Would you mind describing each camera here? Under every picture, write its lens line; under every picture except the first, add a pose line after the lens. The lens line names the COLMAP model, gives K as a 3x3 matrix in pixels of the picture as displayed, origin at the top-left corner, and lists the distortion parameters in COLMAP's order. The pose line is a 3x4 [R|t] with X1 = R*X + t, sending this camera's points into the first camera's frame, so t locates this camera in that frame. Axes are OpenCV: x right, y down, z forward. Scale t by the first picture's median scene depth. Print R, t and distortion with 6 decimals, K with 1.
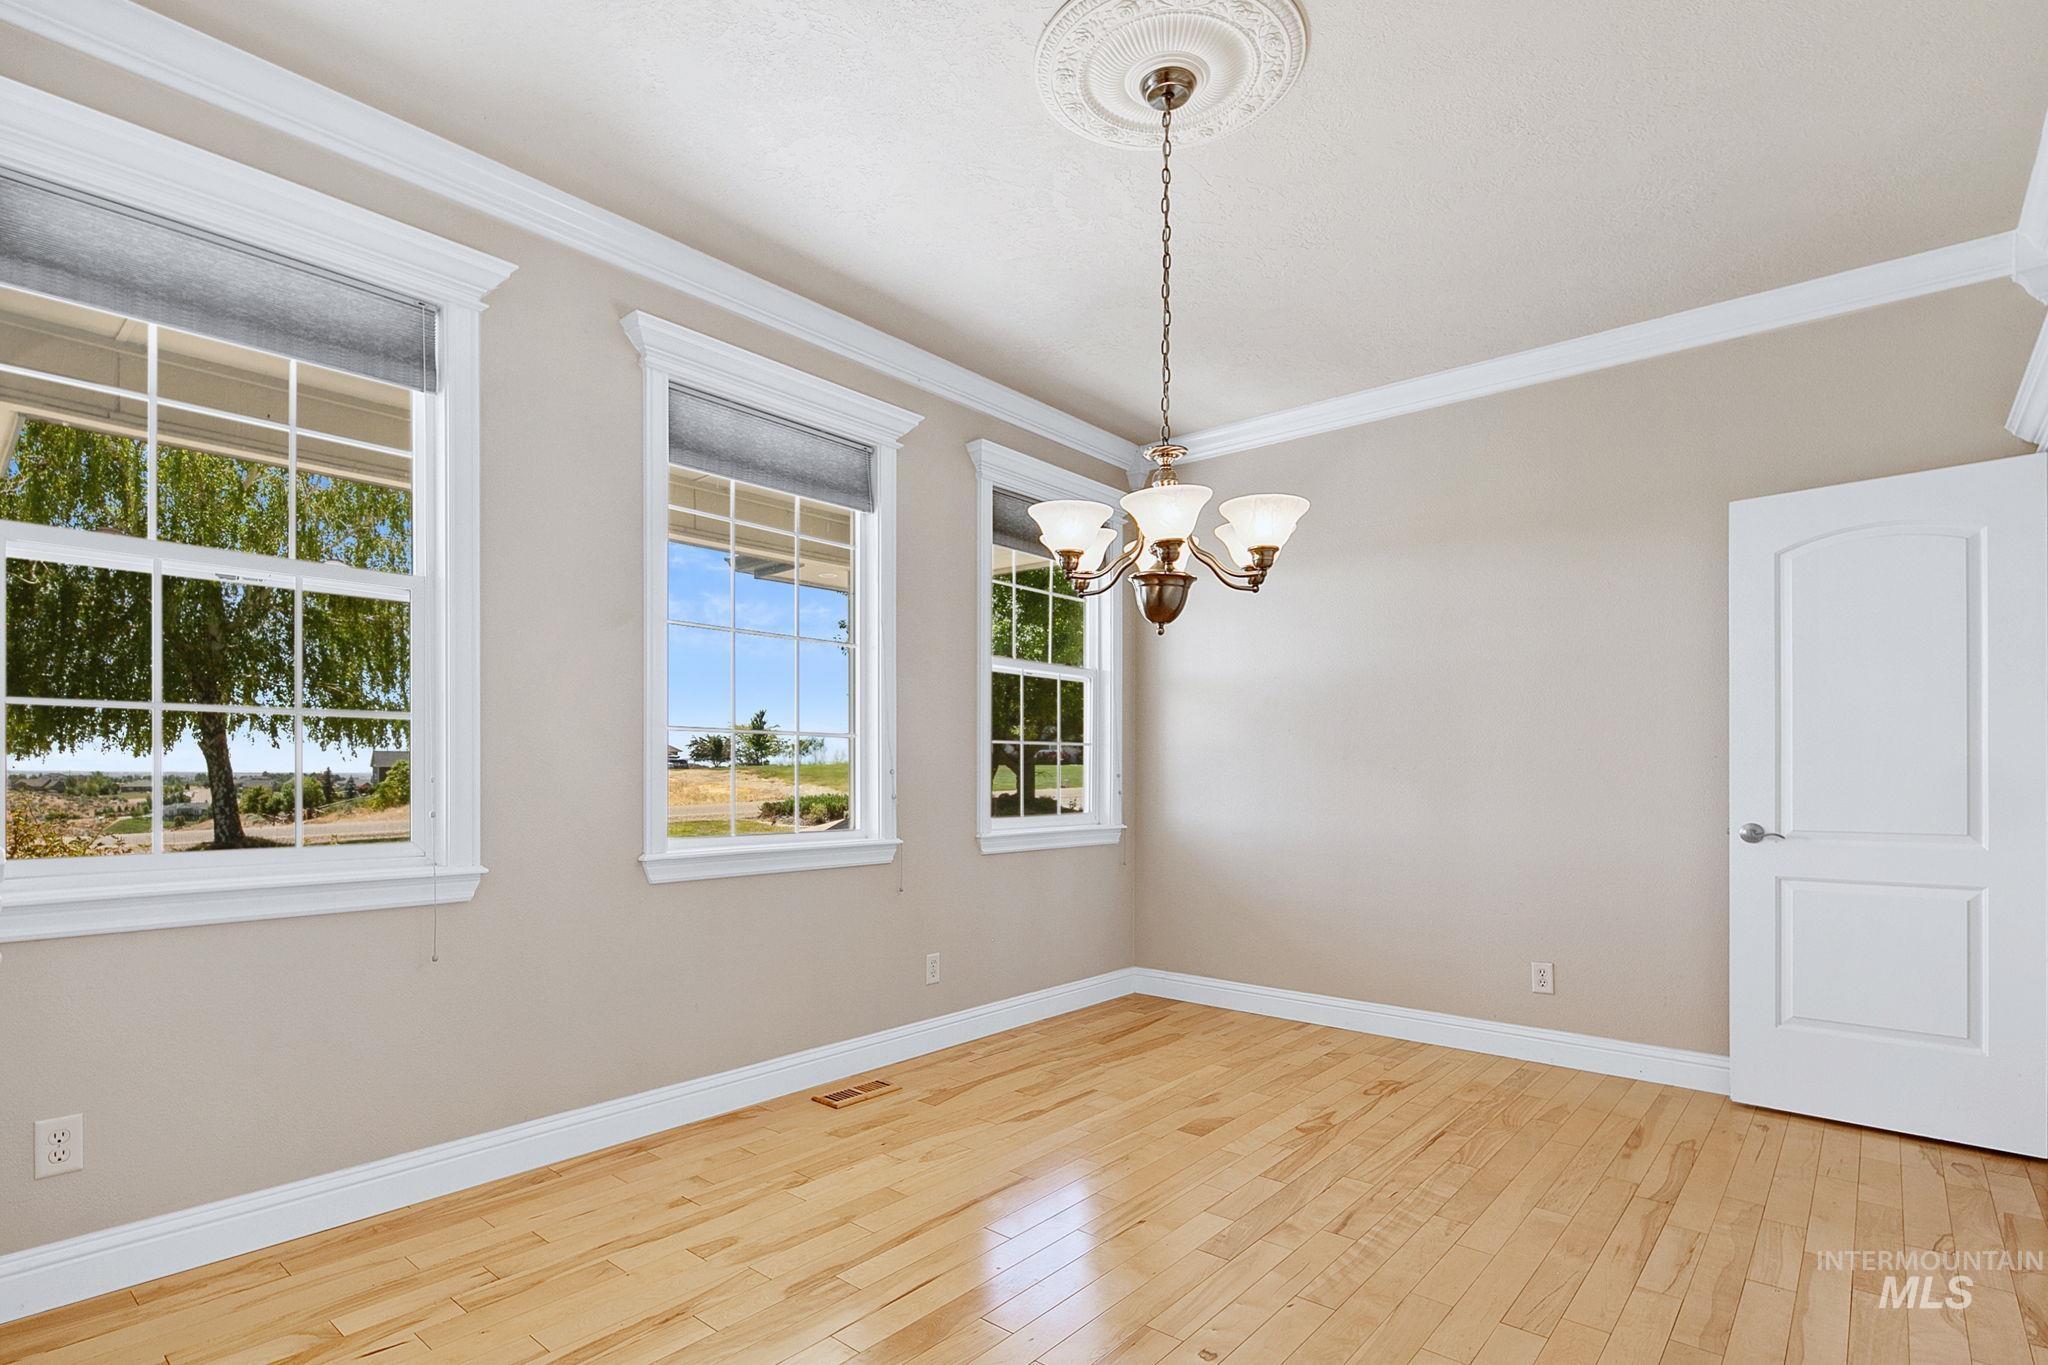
lens RADIAL K [[1003.6, 0, 1012.5], [0, 1003.6, 778.3], [0, 0, 1]] dist [-0.000847, -0.000594]
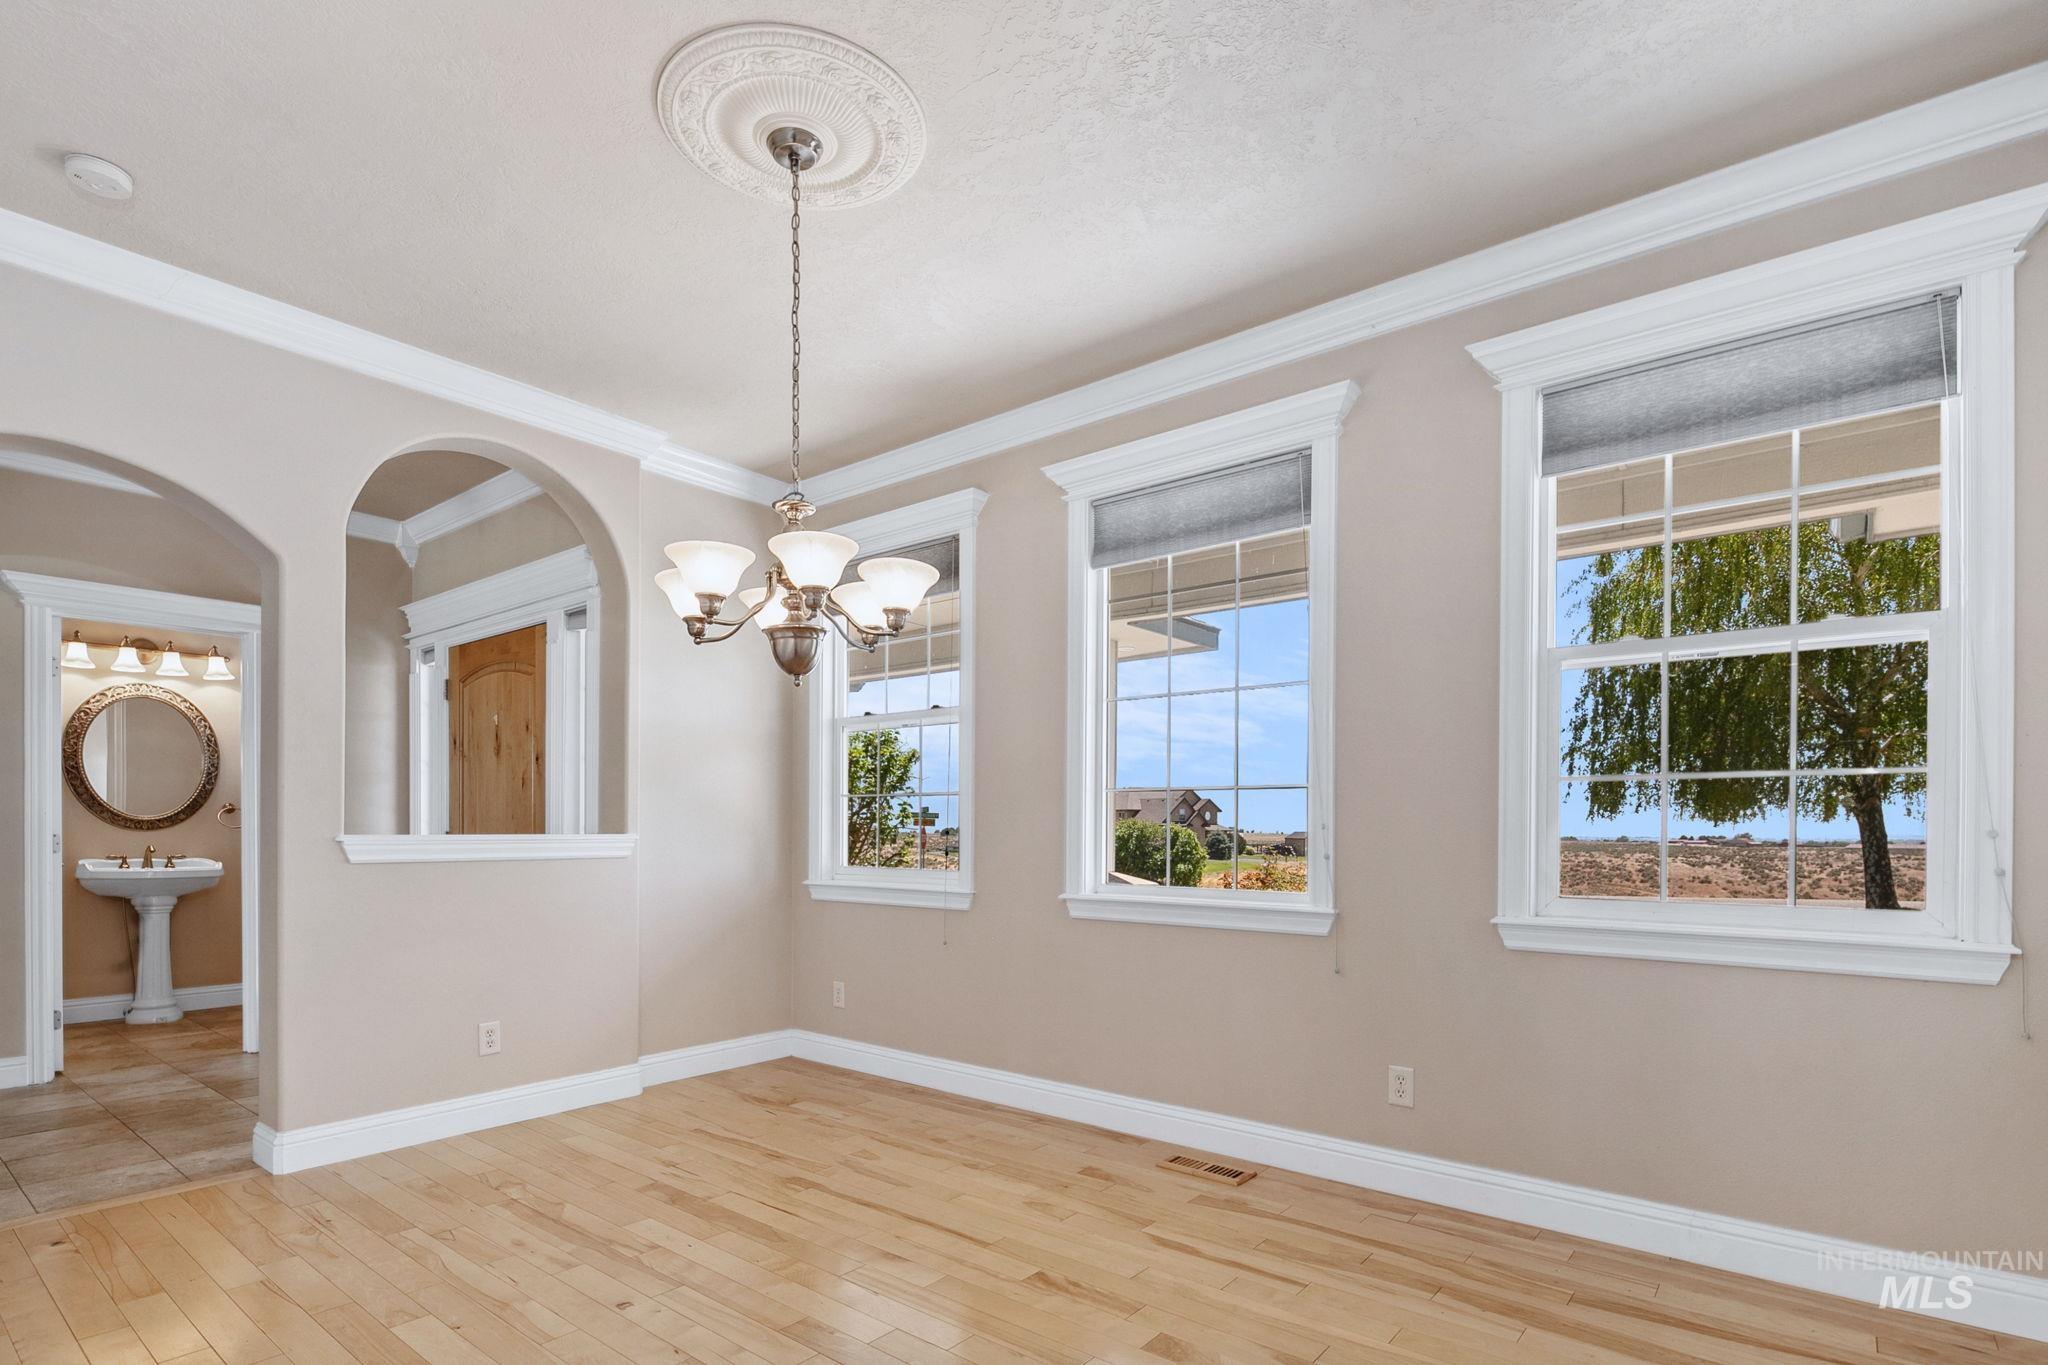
lens RADIAL K [[884.2, 0, 1024.2], [0, 884.2, 835.7], [0, 0, 1]] dist [0.002986, 0.000246]
pose [[0.094615, 0.006005, -0.995496, 0.506933], [-0.006985, 0.999961, 0.005368, -0.001029], [0.995489, 0.006446, 0.094653, 0.589593]]
